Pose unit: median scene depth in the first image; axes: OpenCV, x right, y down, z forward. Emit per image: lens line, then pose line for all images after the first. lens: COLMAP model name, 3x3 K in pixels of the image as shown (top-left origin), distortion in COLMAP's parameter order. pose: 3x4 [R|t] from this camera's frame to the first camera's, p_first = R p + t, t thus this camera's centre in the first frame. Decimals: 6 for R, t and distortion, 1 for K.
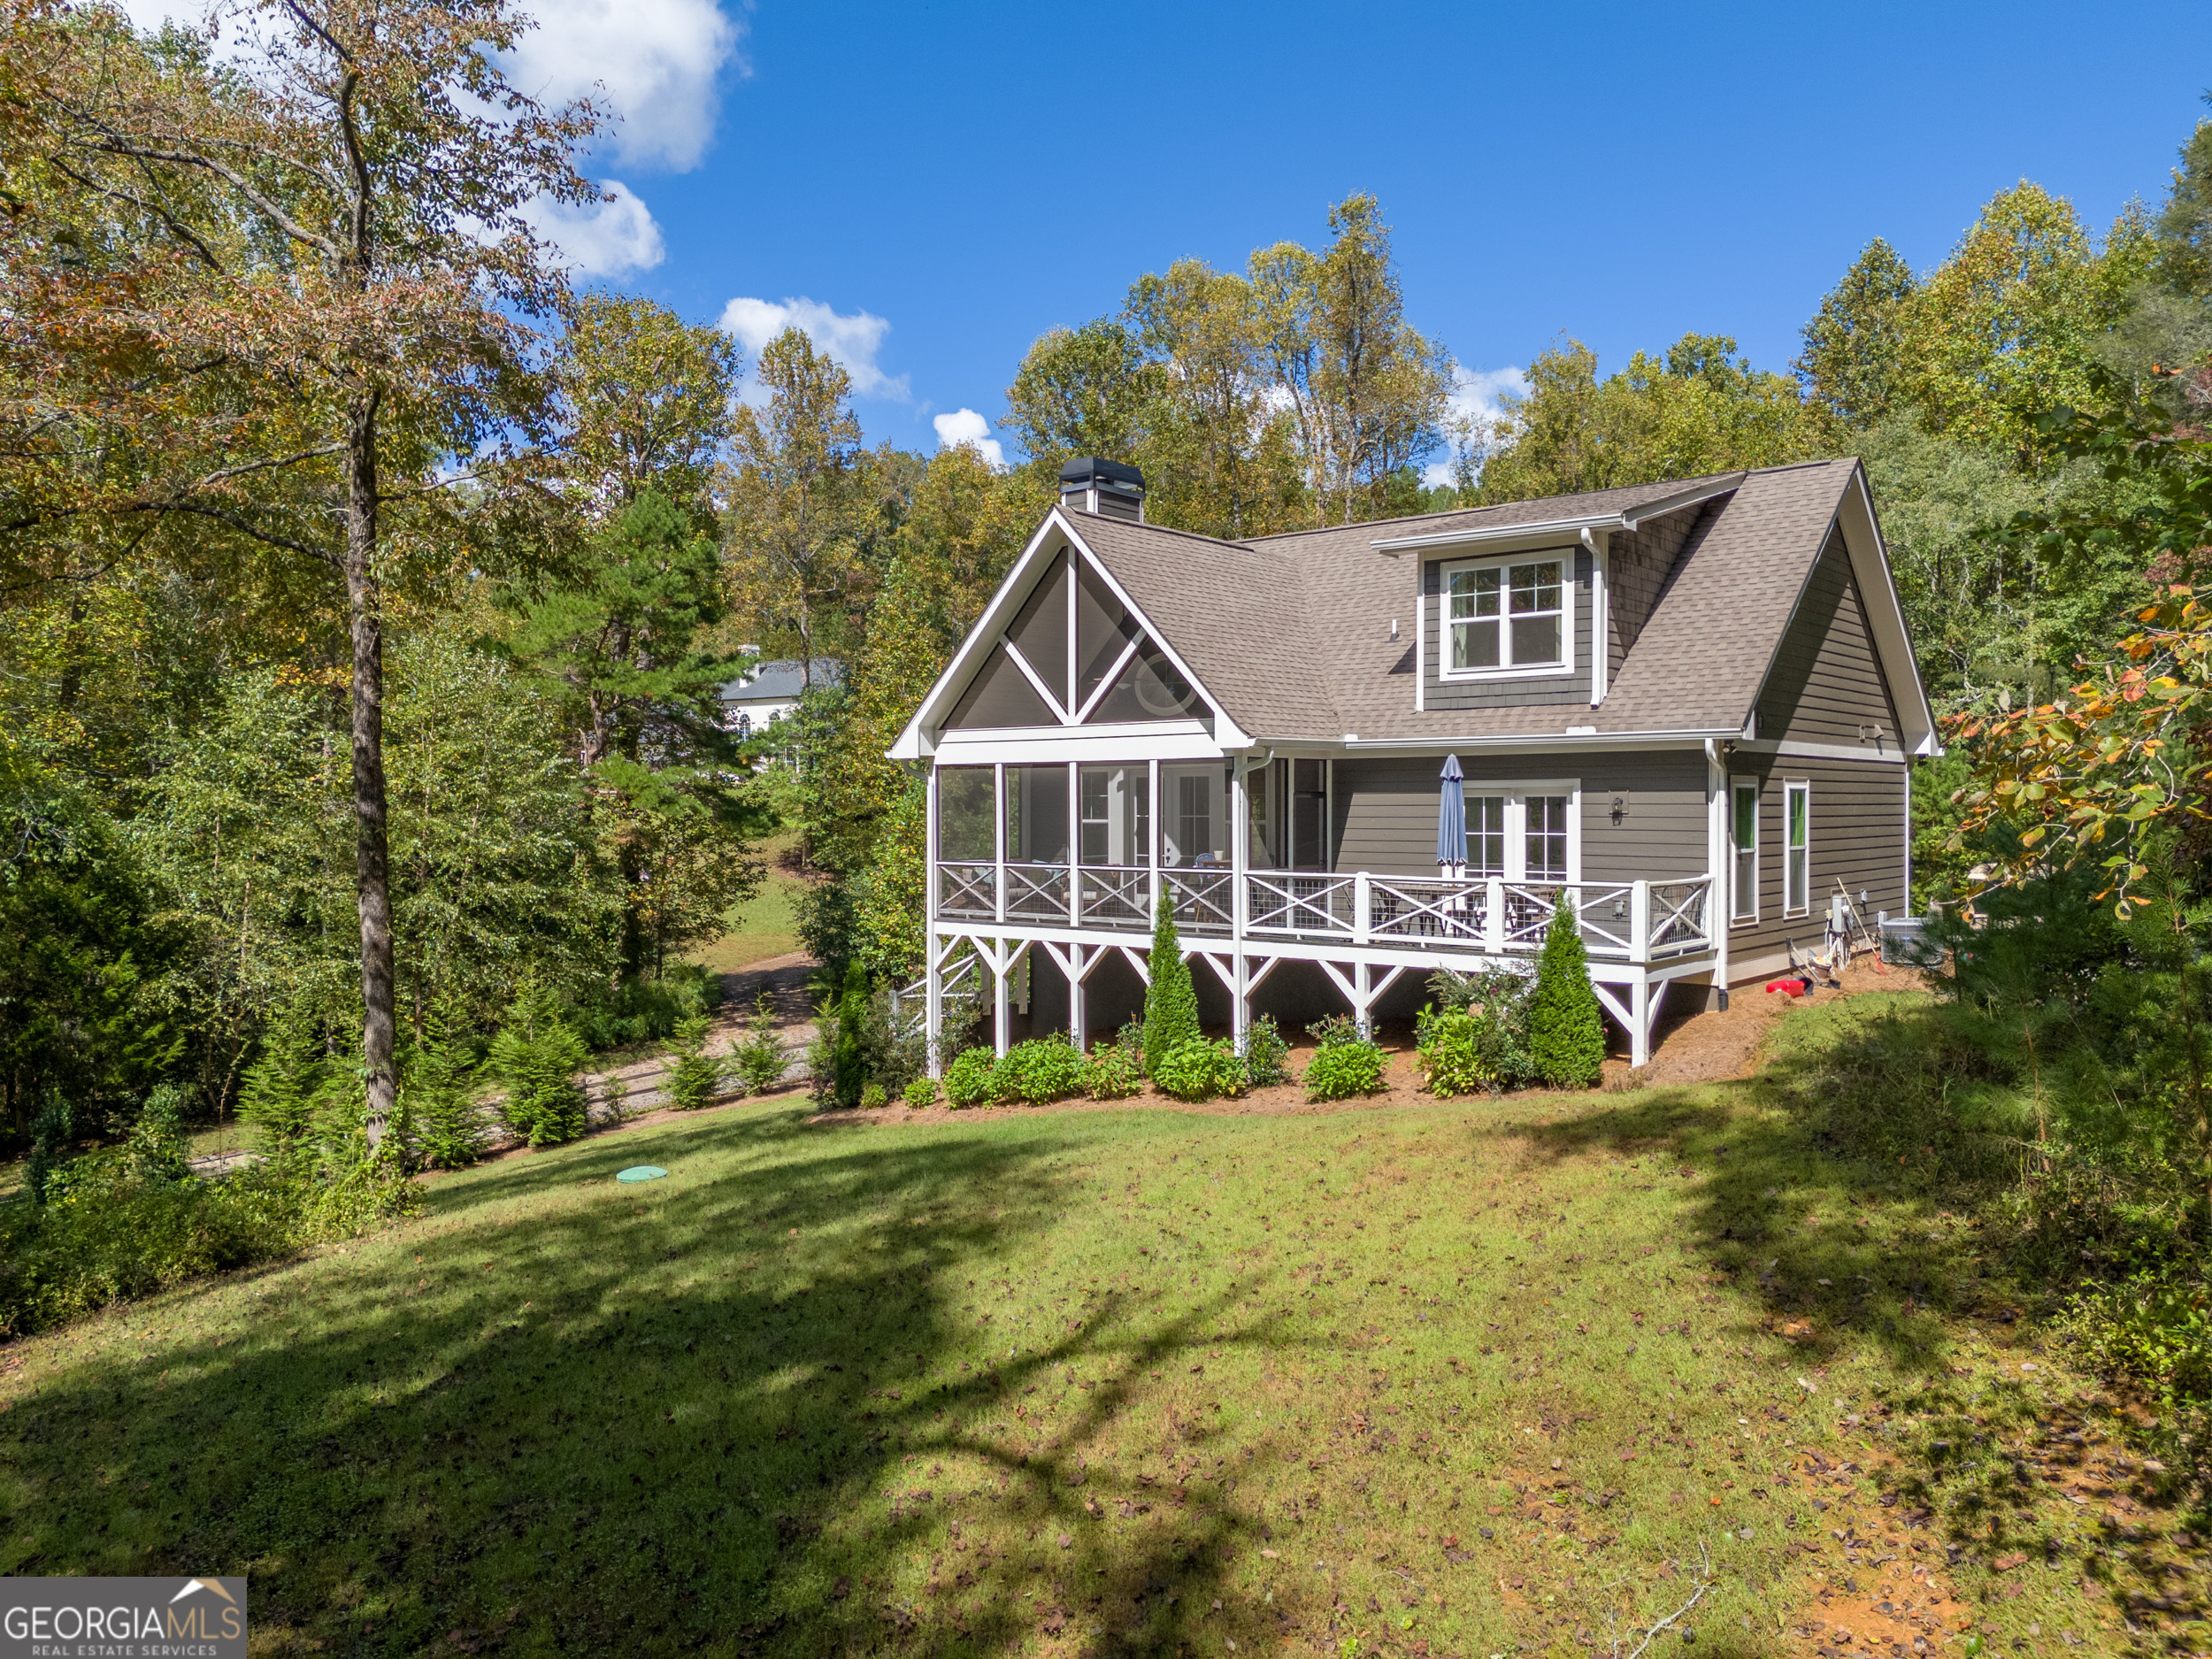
lens RADIAL K [[1623.2, 0, 1109.2], [0, 1623.2, 825.1], [0, 0, 1]] dist [0.089915, -0.104869]
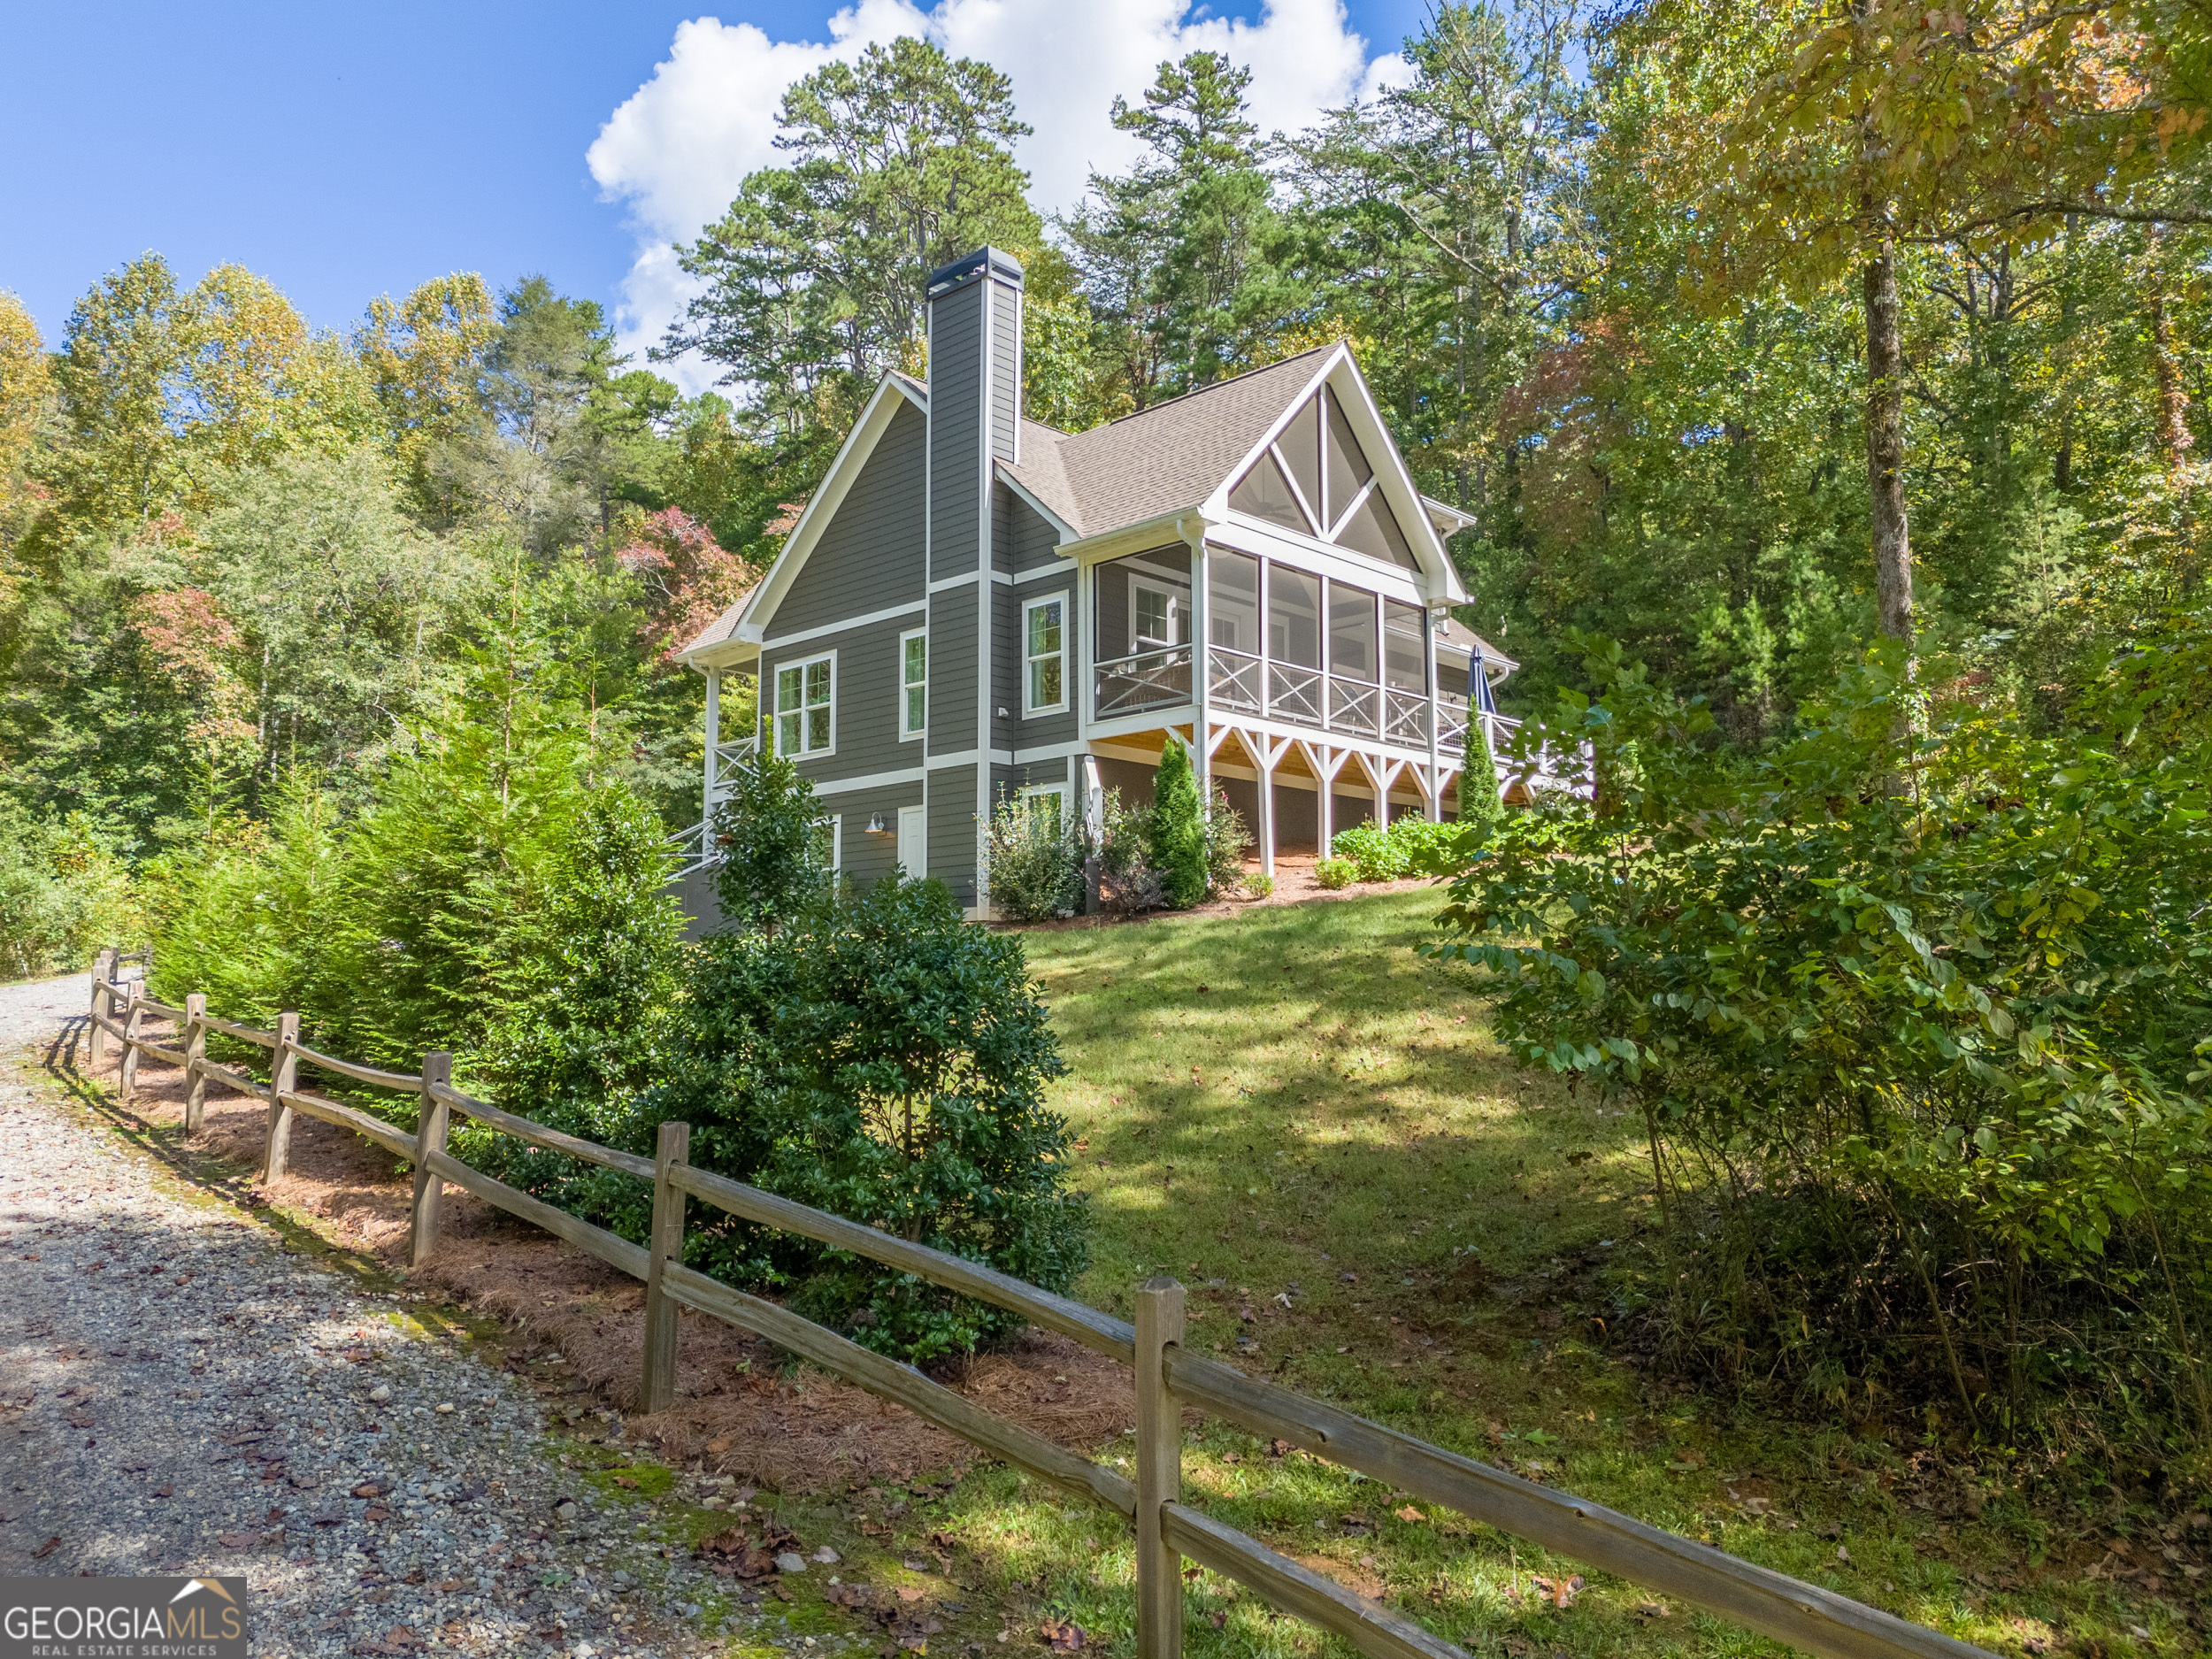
lens RADIAL K [[1623.2, 0, 1109.2], [0, 1623.2, 825.1], [0, 0, 1]] dist [0.089915, -0.104869]
pose [[0.080586, 0.115290, 0.990058, -1.156012], [0.011349, 0.993118, -0.116570, 0.265526], [-0.996683, 0.020630, 0.078723, 1.141367]]
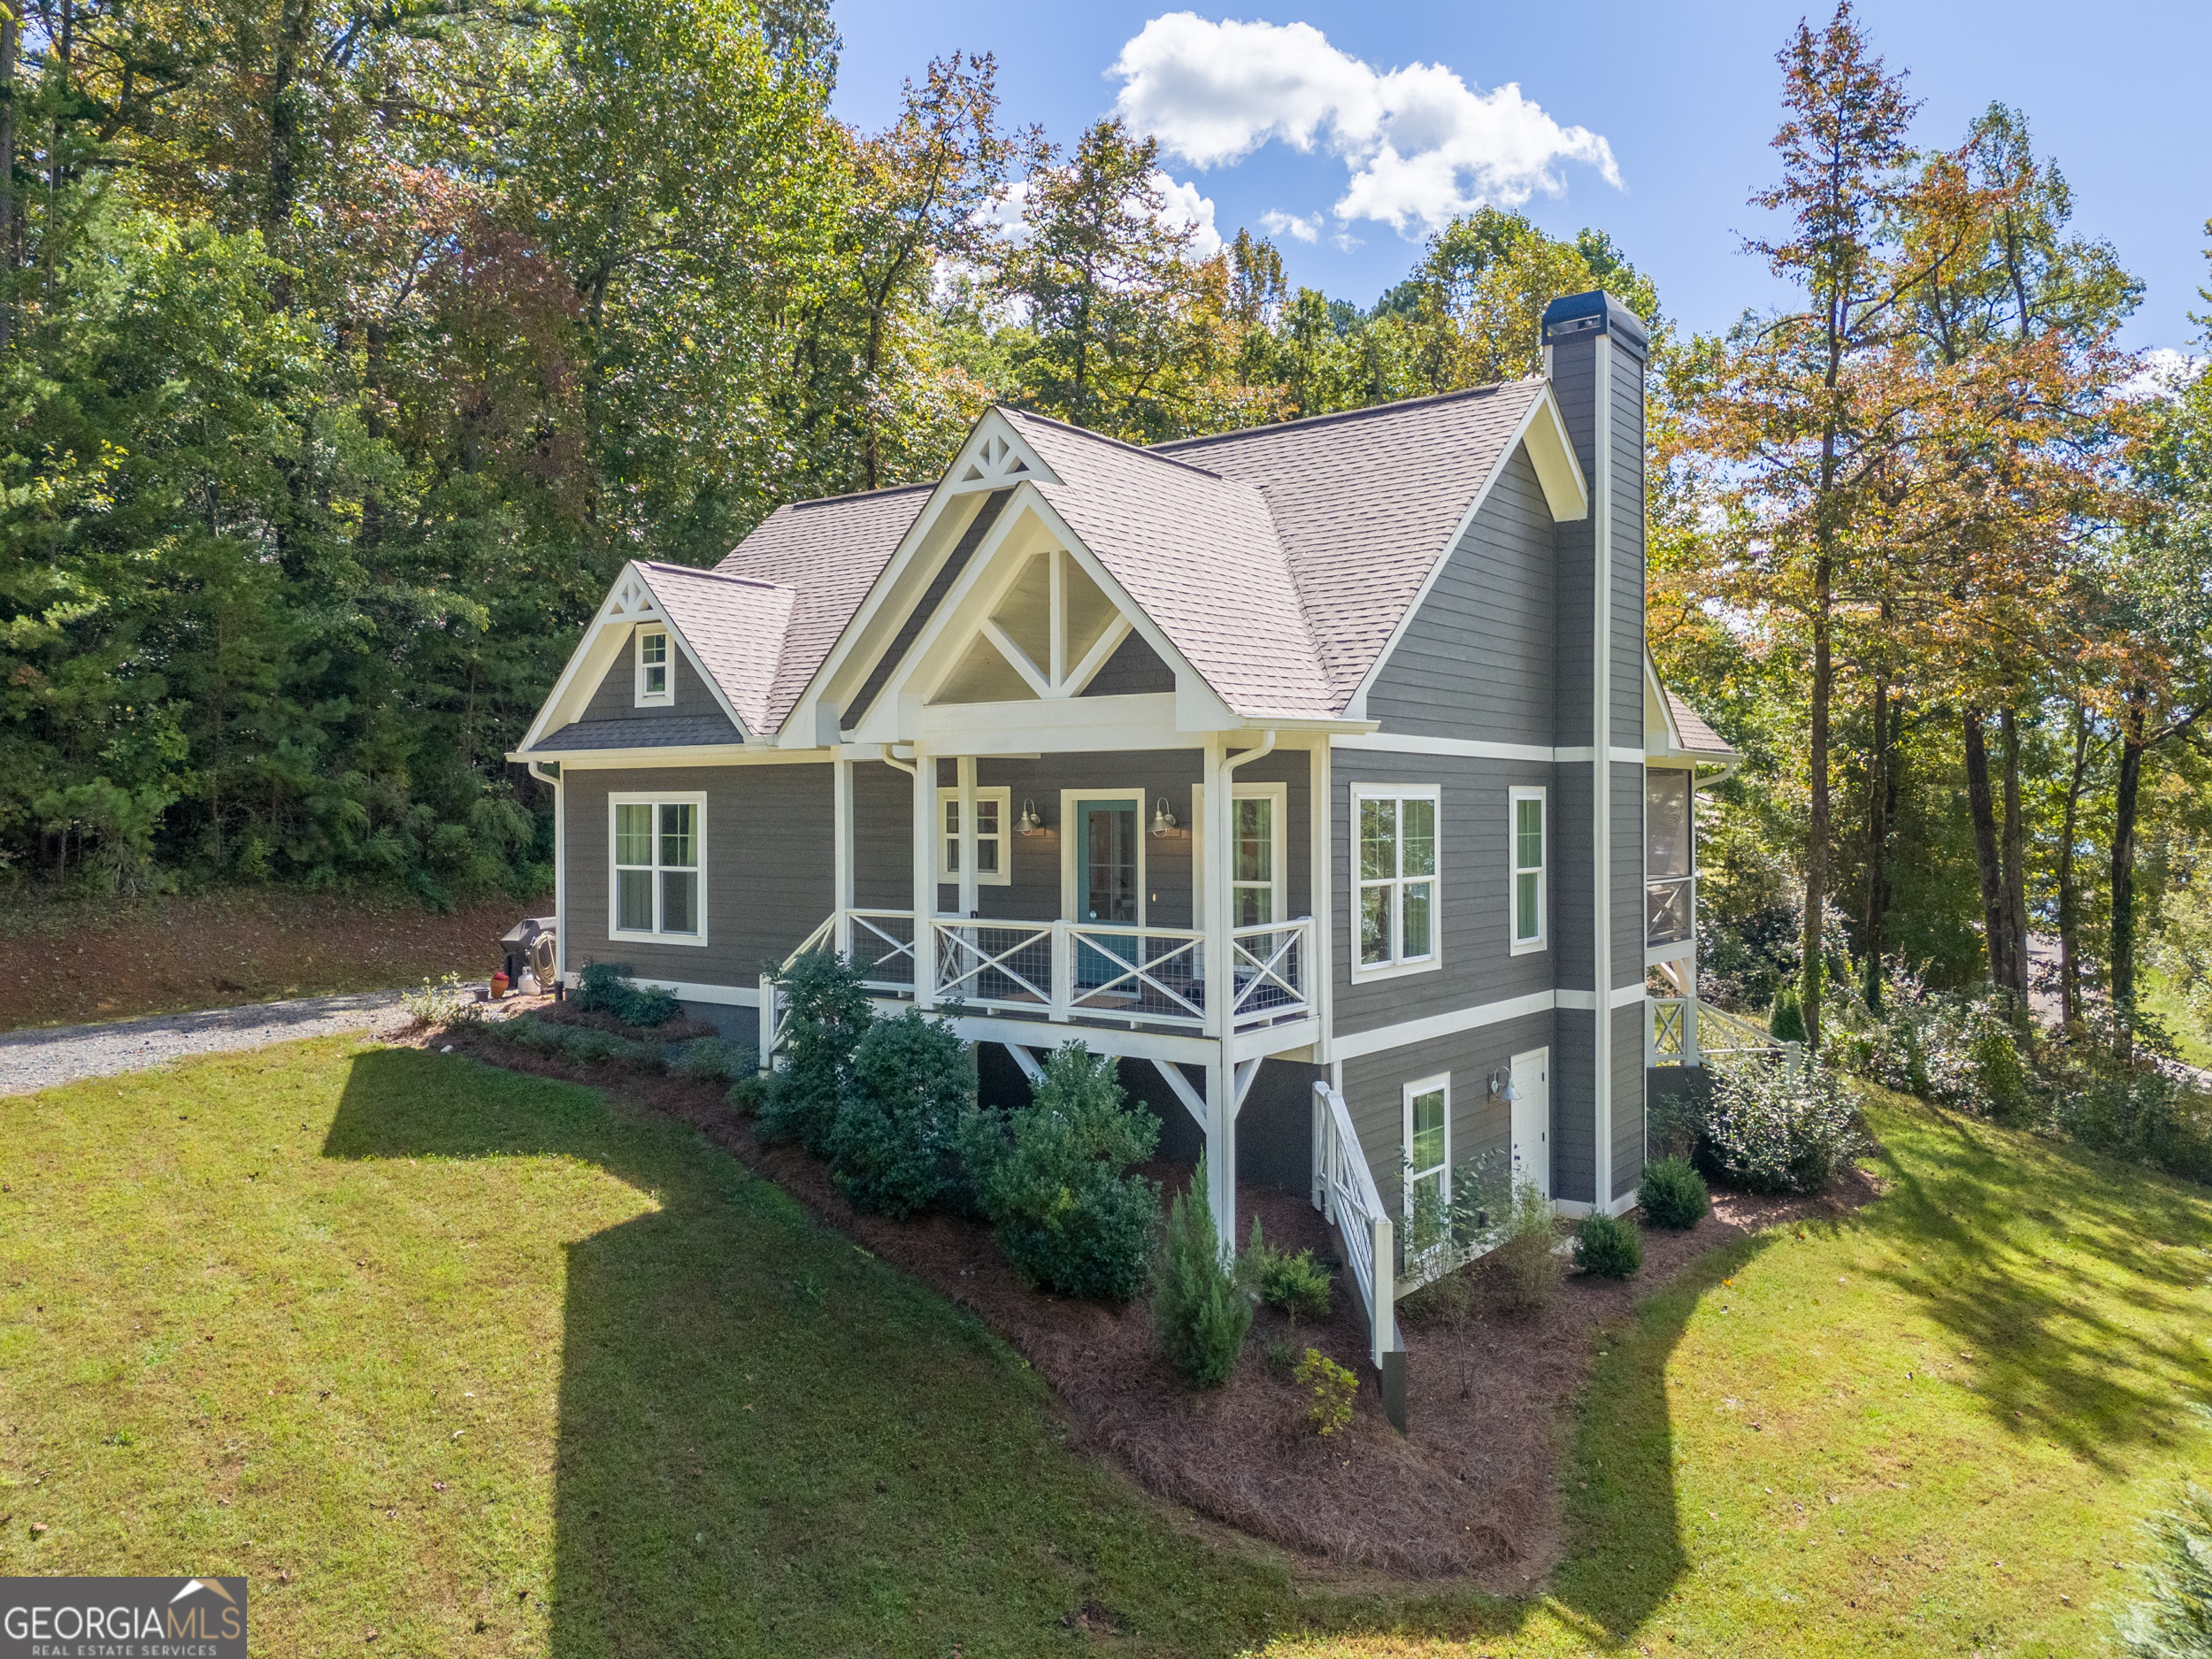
lens RADIAL K [[1623.2, 0, 1109.2], [0, 1623.2, 825.1], [0, 0, 1]] dist [0.089915, -0.104869]
pose [[-0.998690, 0.004343, -0.050982, 0.308111], [0.003576, 0.999879, 0.015130, -0.025158], [0.051042, 0.014928, -0.998585, 2.216449]]
